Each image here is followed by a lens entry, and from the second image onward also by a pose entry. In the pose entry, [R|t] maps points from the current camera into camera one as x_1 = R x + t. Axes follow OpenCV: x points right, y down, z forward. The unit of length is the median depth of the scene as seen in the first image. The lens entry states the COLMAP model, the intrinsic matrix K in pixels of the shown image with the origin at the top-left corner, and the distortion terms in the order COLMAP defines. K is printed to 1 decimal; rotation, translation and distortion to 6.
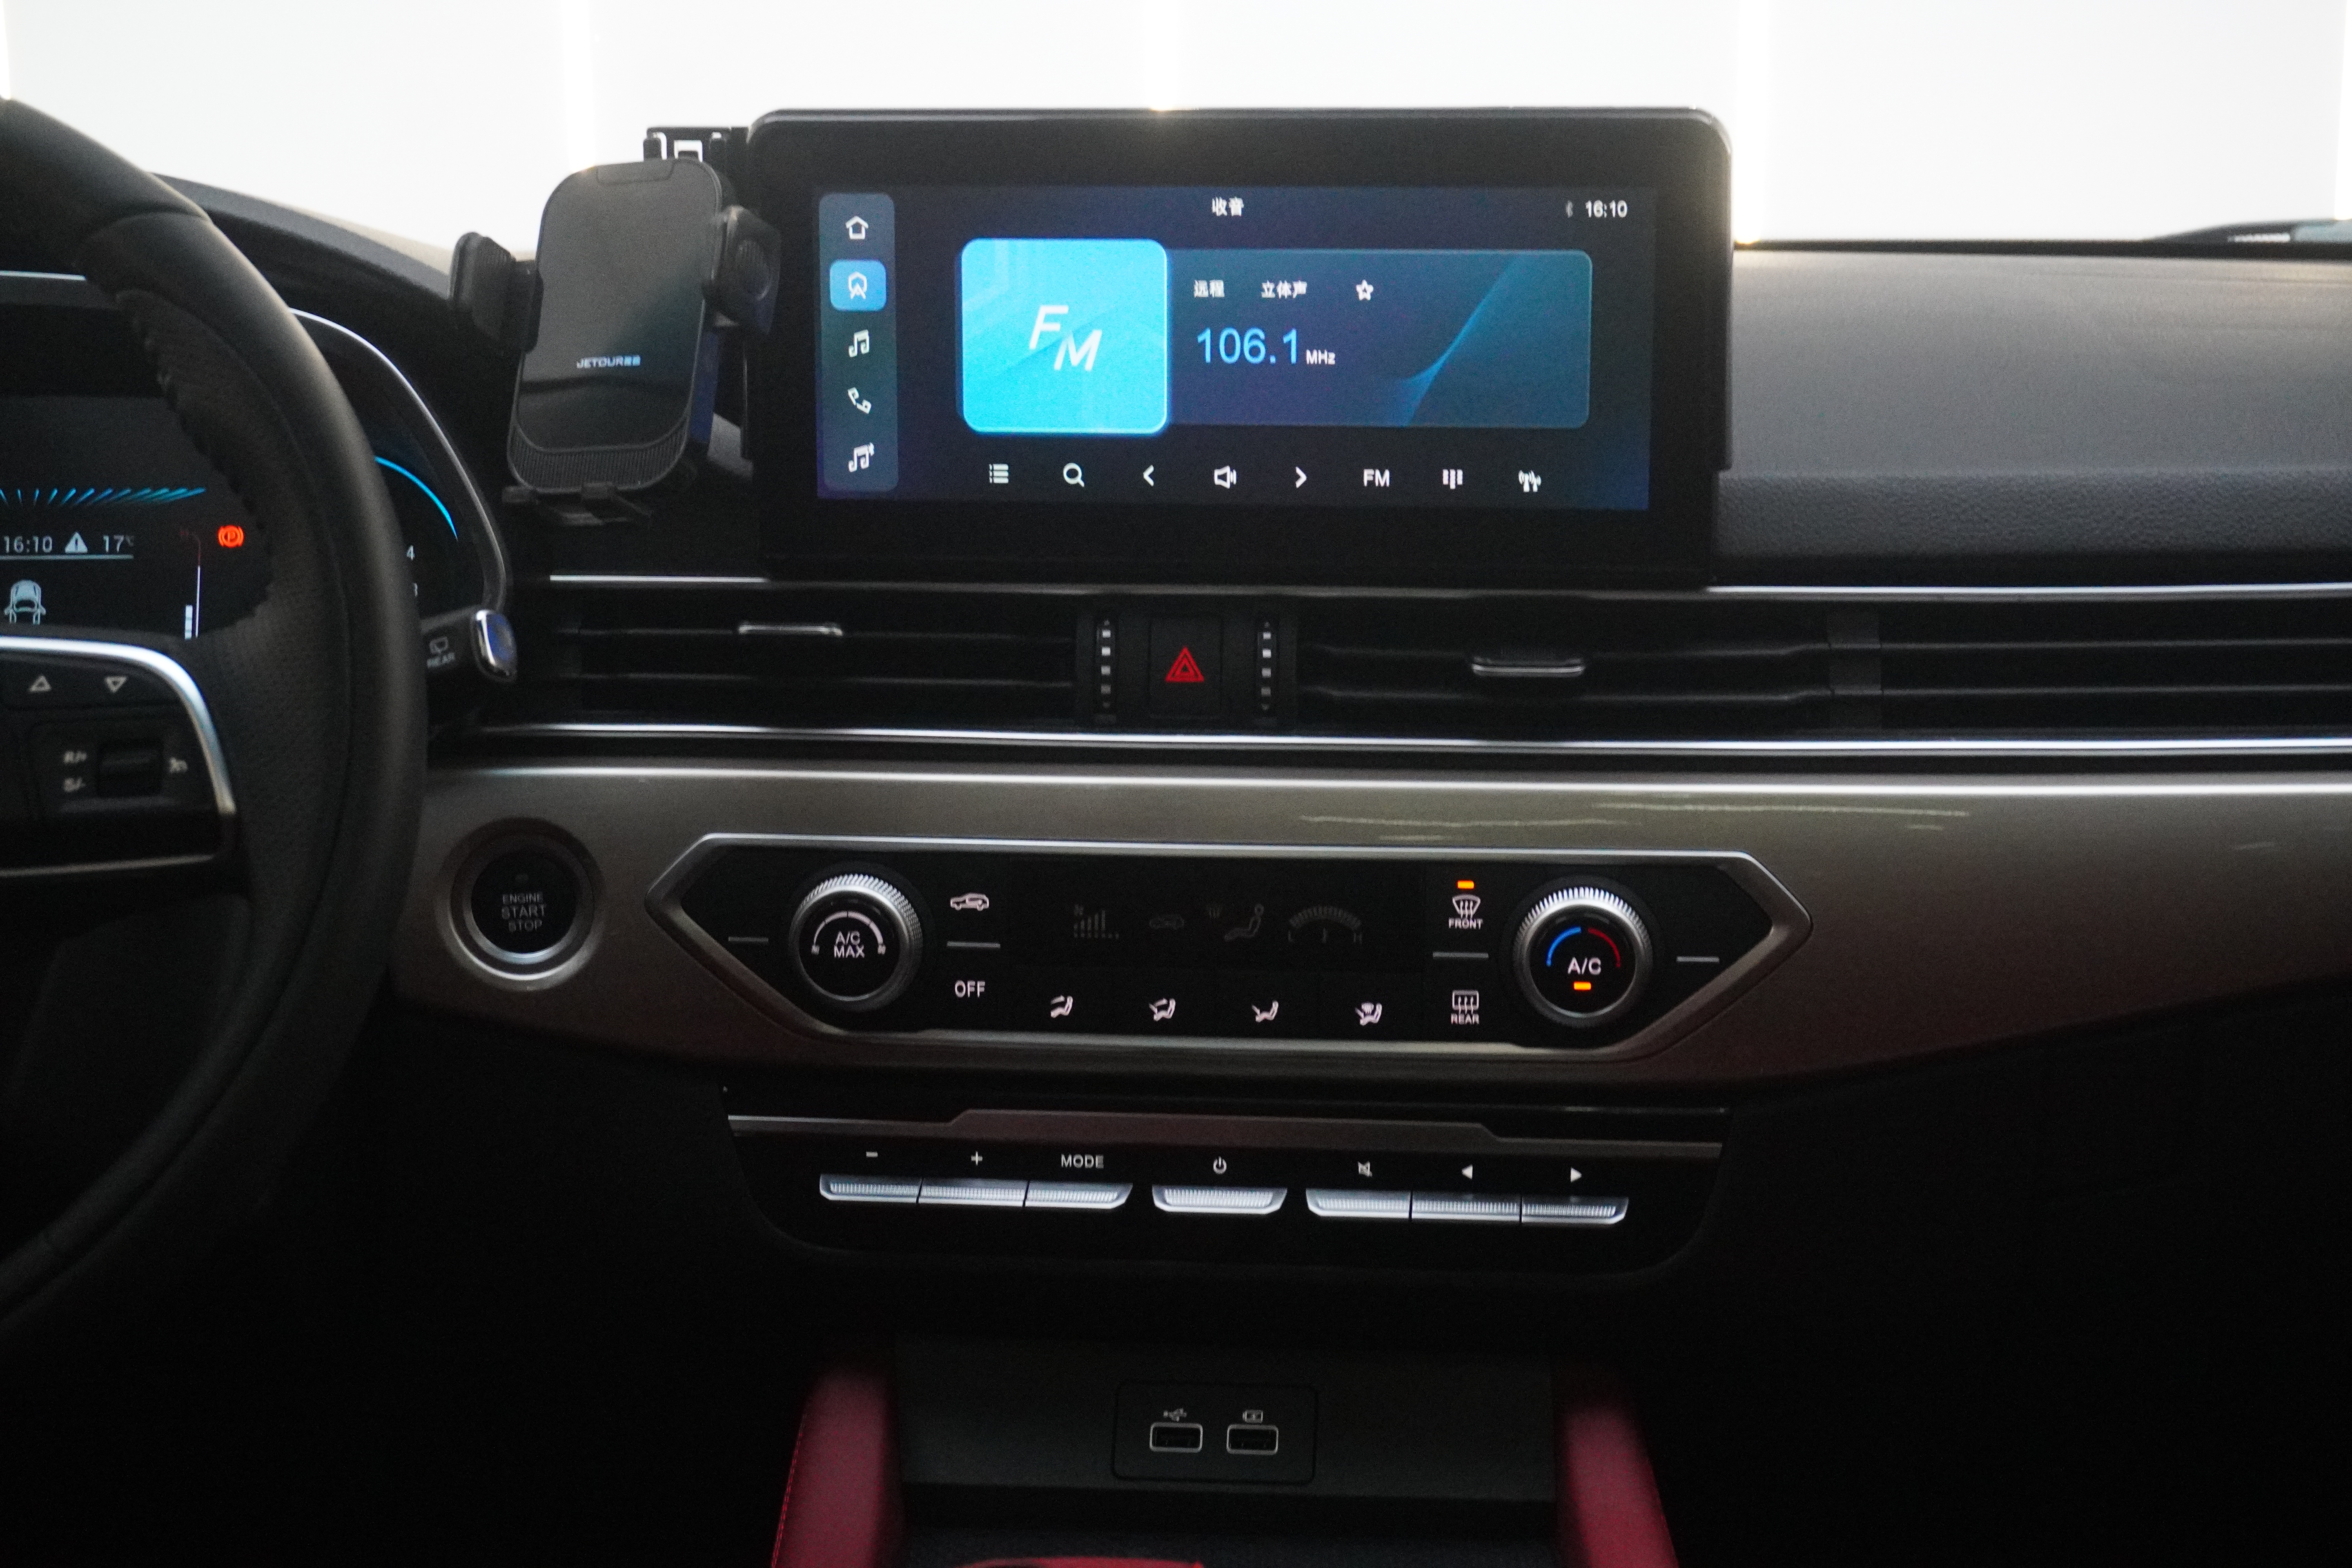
lens RADIAL K [[3447.6, 0, 1130.5], [0, 3447.6, 784.3], [0, 0, 1]] dist [0.029010, 0.000000]
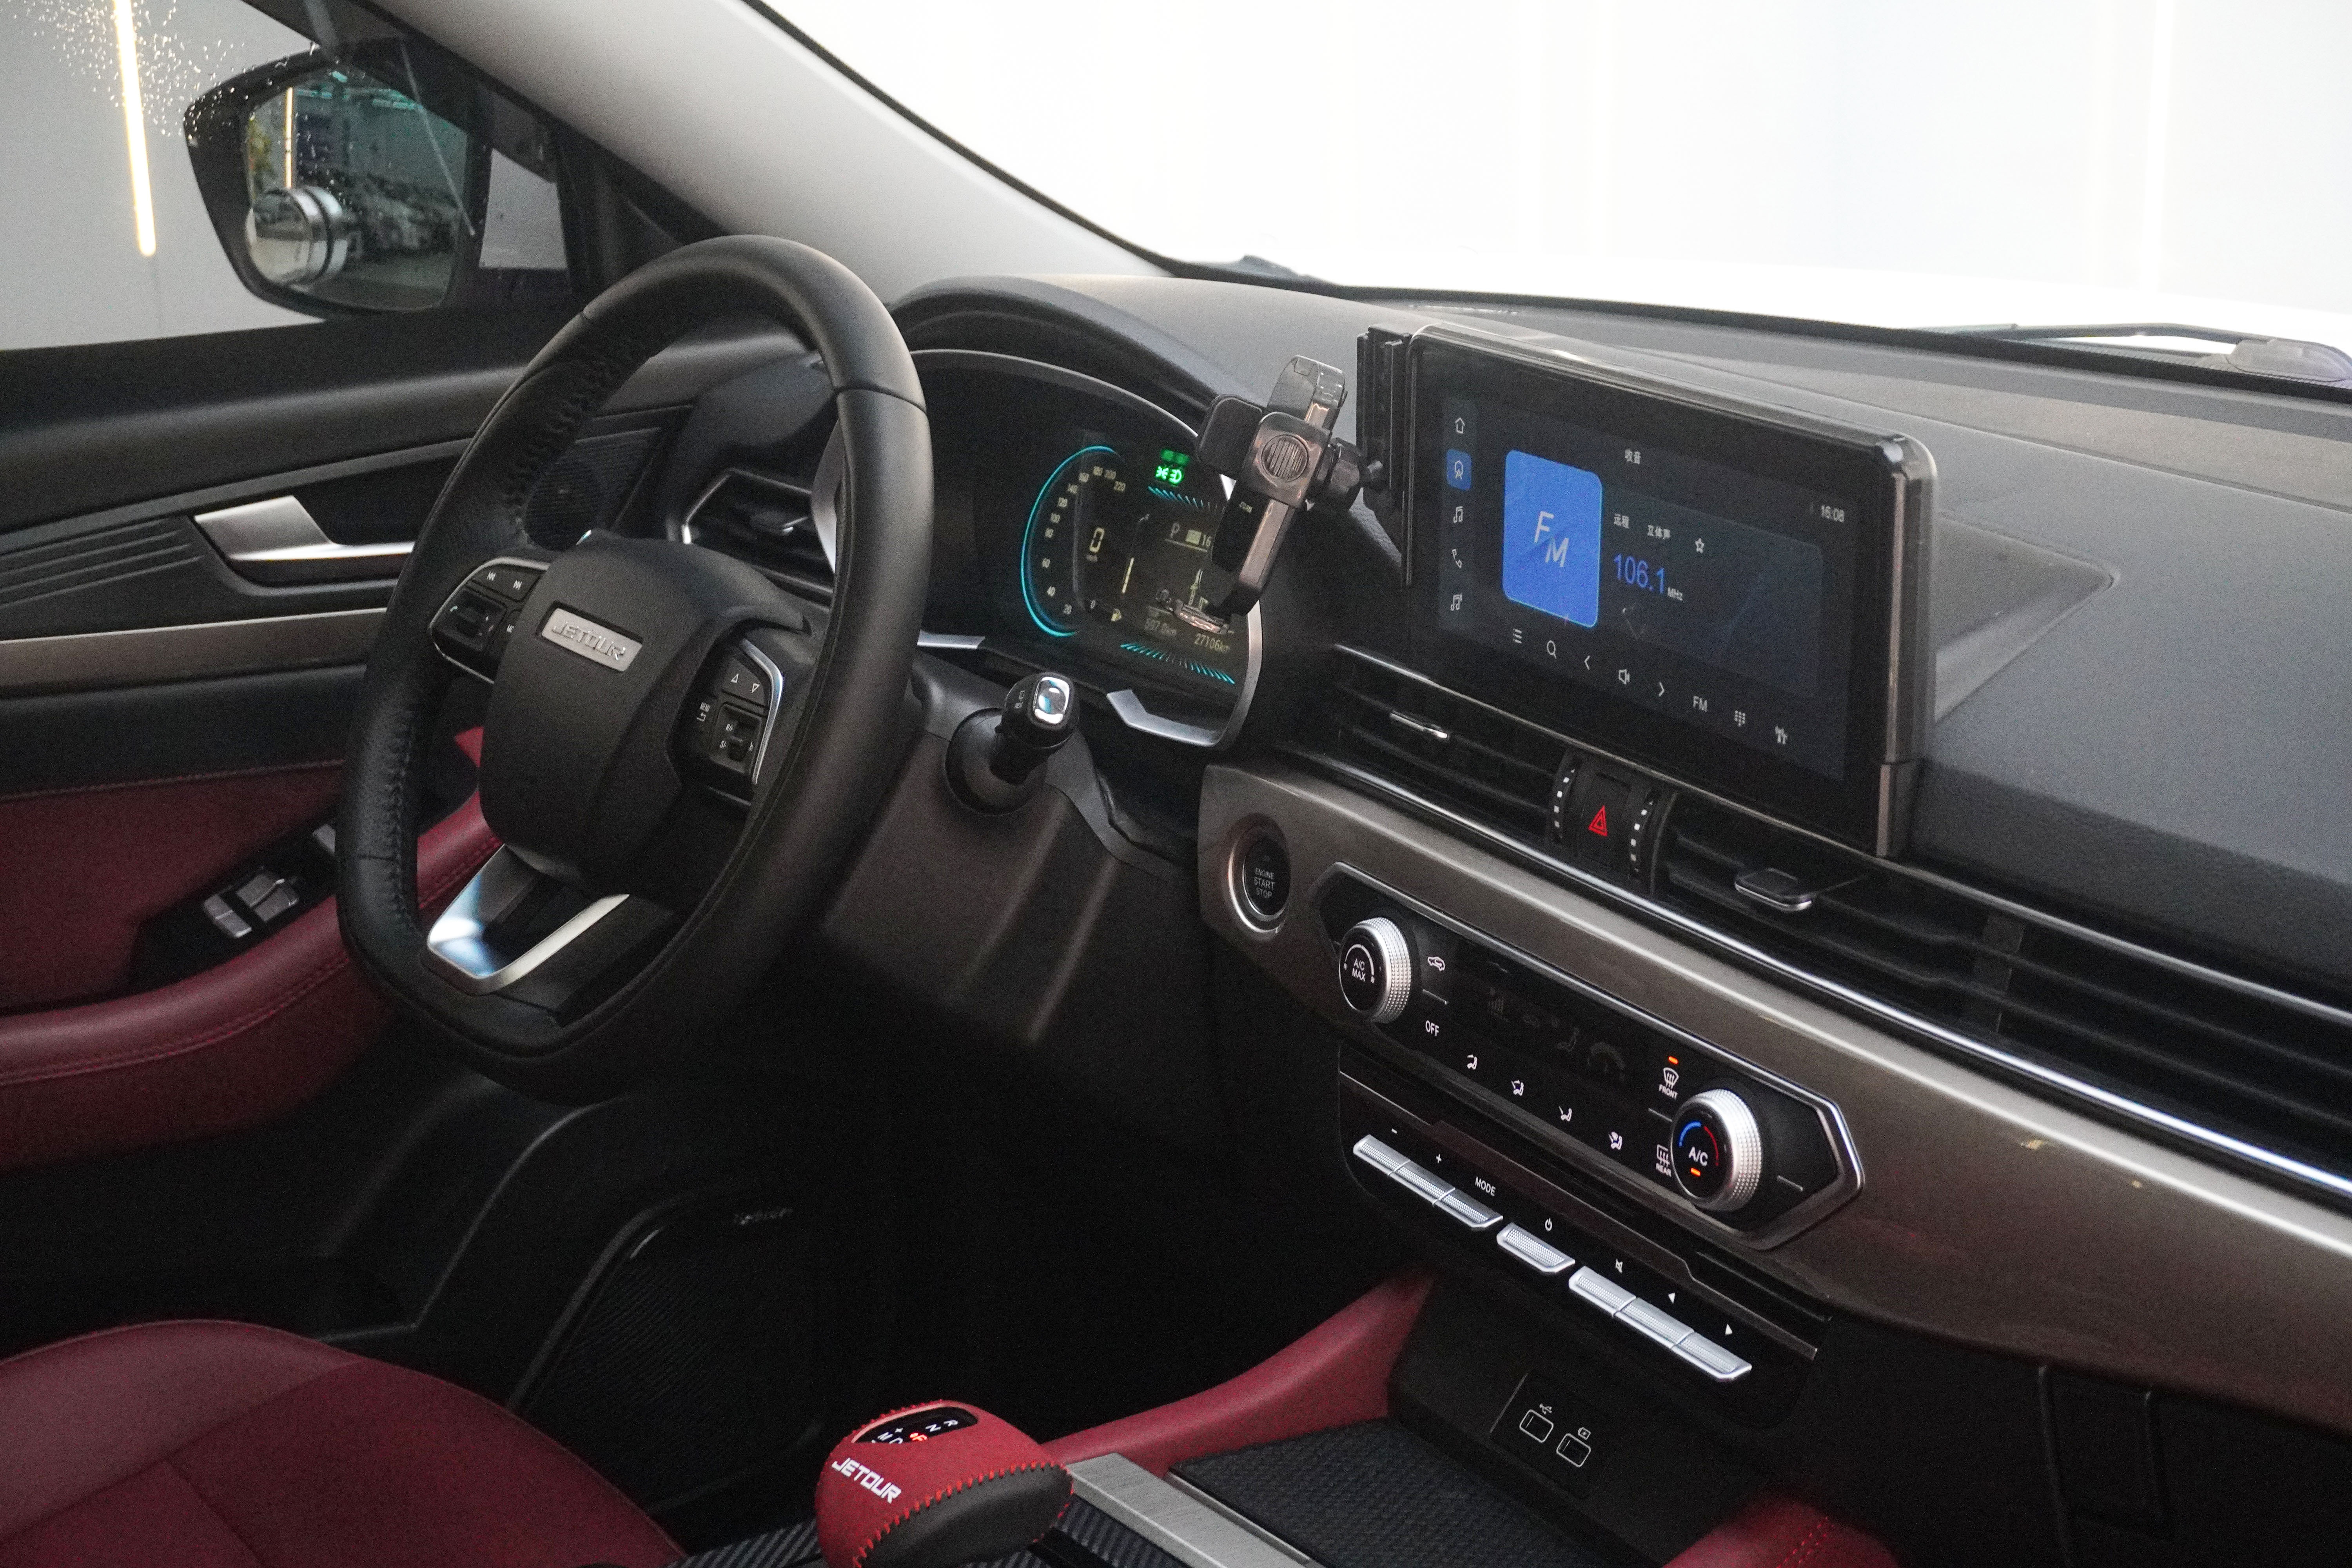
lens RADIAL K [[3447.6, 0, 1191.2], [0, 3447.6, 773.8], [0, 0, 1]] dist [0.029010, 0.000000]
pose [[0.588704, 0.221383, -0.777443, 0.877177], [-0.146952, 0.975051, 0.166377, -0.233120], [0.794879, 0.016300, 0.606549, 0.154313]]
